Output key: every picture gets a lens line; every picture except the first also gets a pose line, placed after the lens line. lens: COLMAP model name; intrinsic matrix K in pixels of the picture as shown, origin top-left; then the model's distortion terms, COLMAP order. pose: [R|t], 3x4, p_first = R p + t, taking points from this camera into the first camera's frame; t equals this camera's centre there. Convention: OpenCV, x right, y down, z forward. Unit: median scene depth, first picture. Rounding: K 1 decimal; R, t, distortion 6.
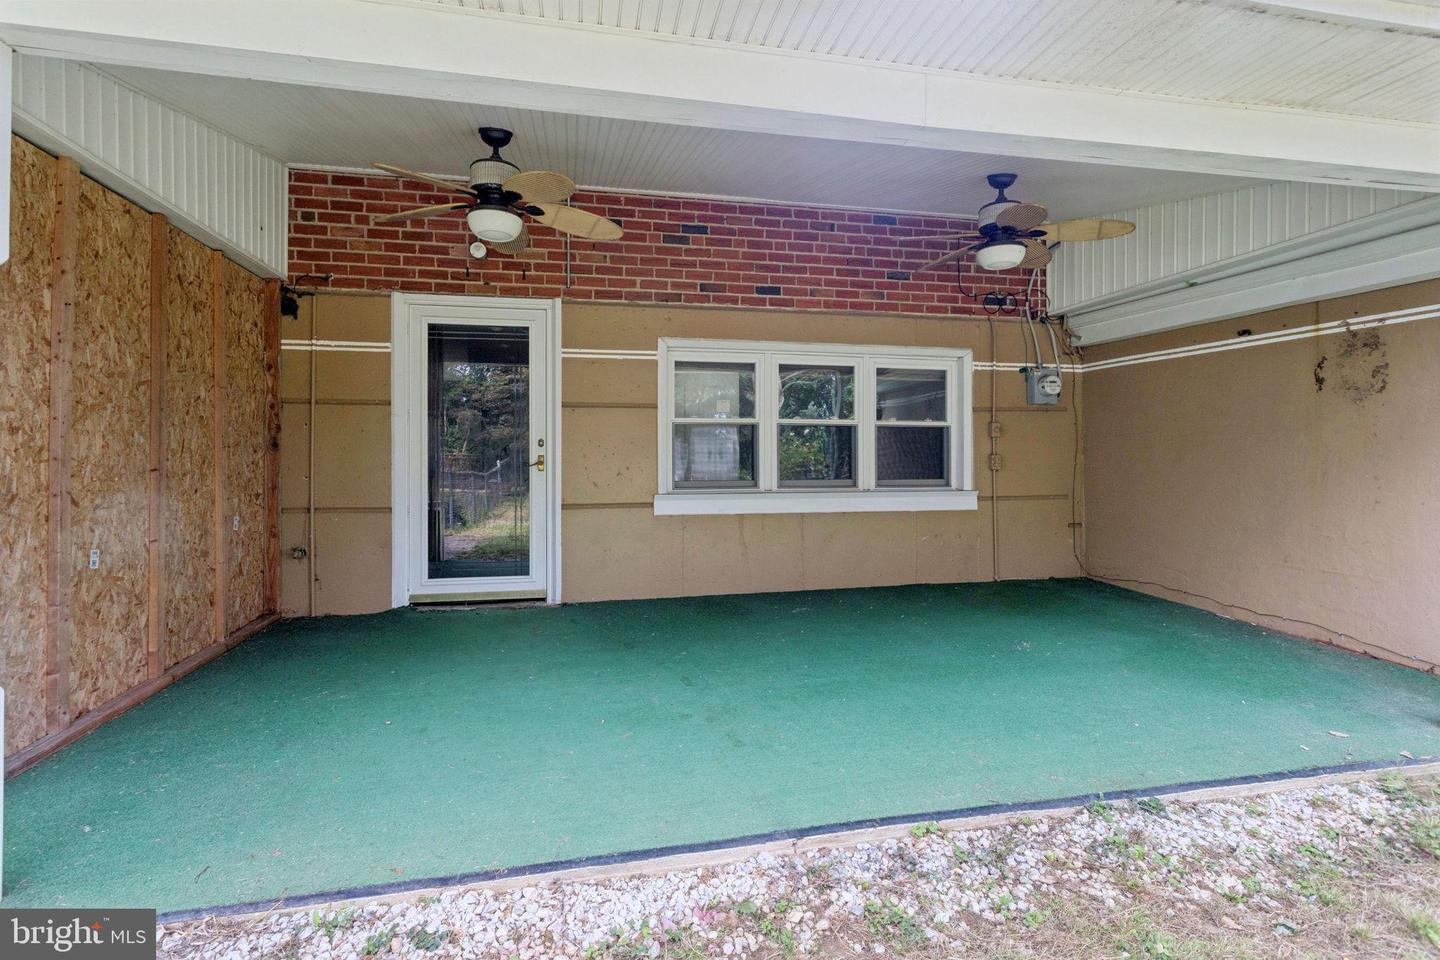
lens RADIAL K [[686.3, 0, 706.8], [0, 686.3, 452.9], [0, 0, 1]] dist [0.002794, -0.000347]
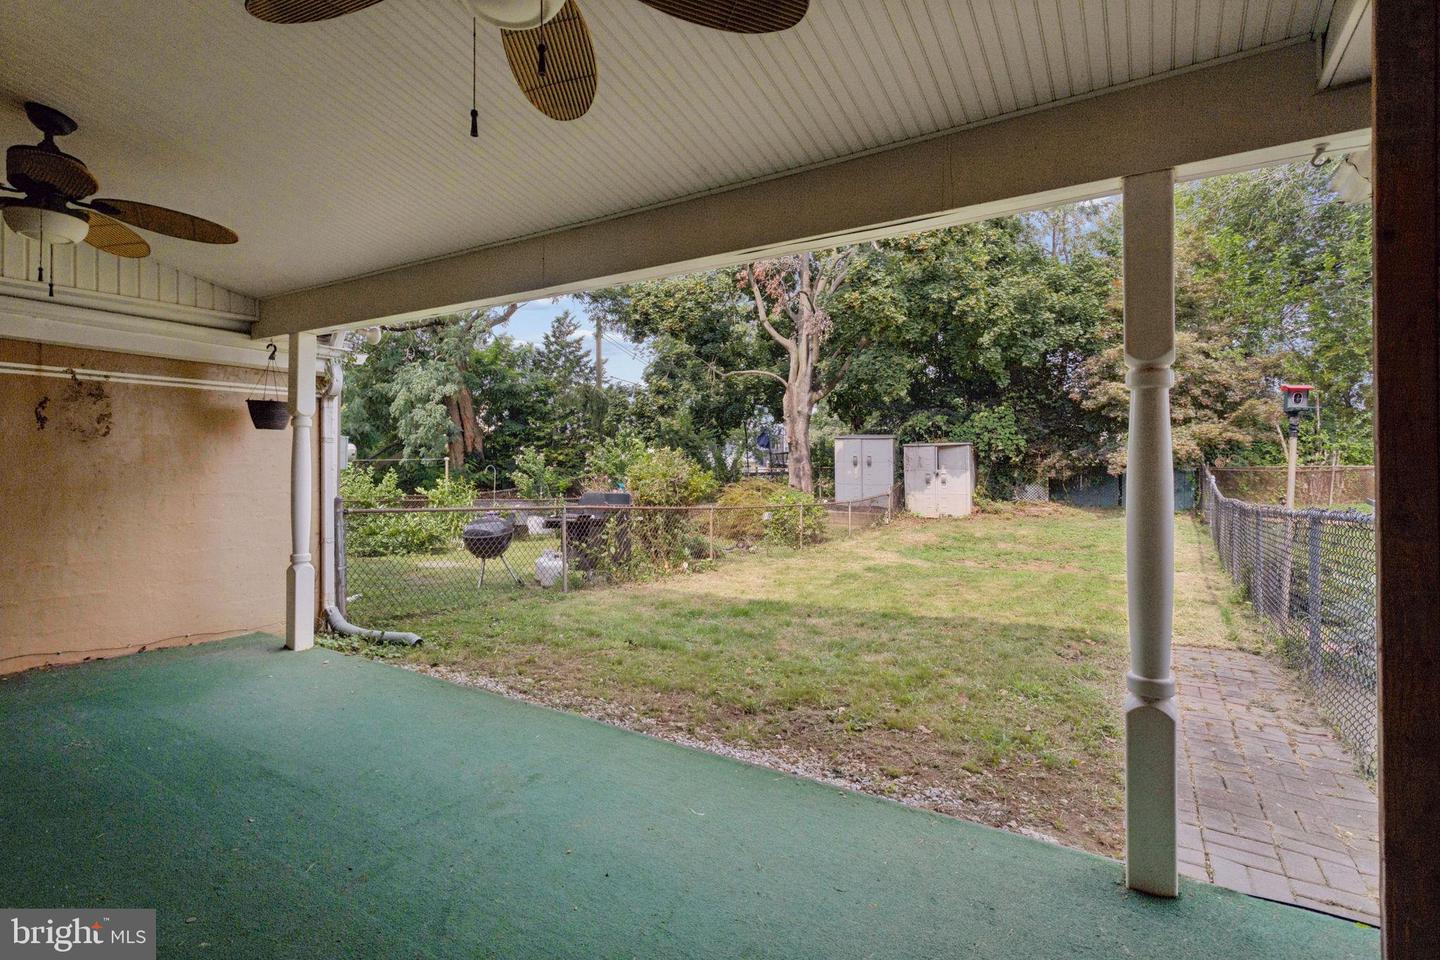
lens RADIAL K [[686.3, 0, 721.6], [0, 686.3, 472.5], [0, 0, 1]] dist [0.002794, -0.000347]
pose [[-0.724286, -0.003057, 0.689493, -0.614367], [0.001983, 0.999977, 0.006517, -0.029937], [-0.689497, 0.006088, -0.724263, 1.098194]]
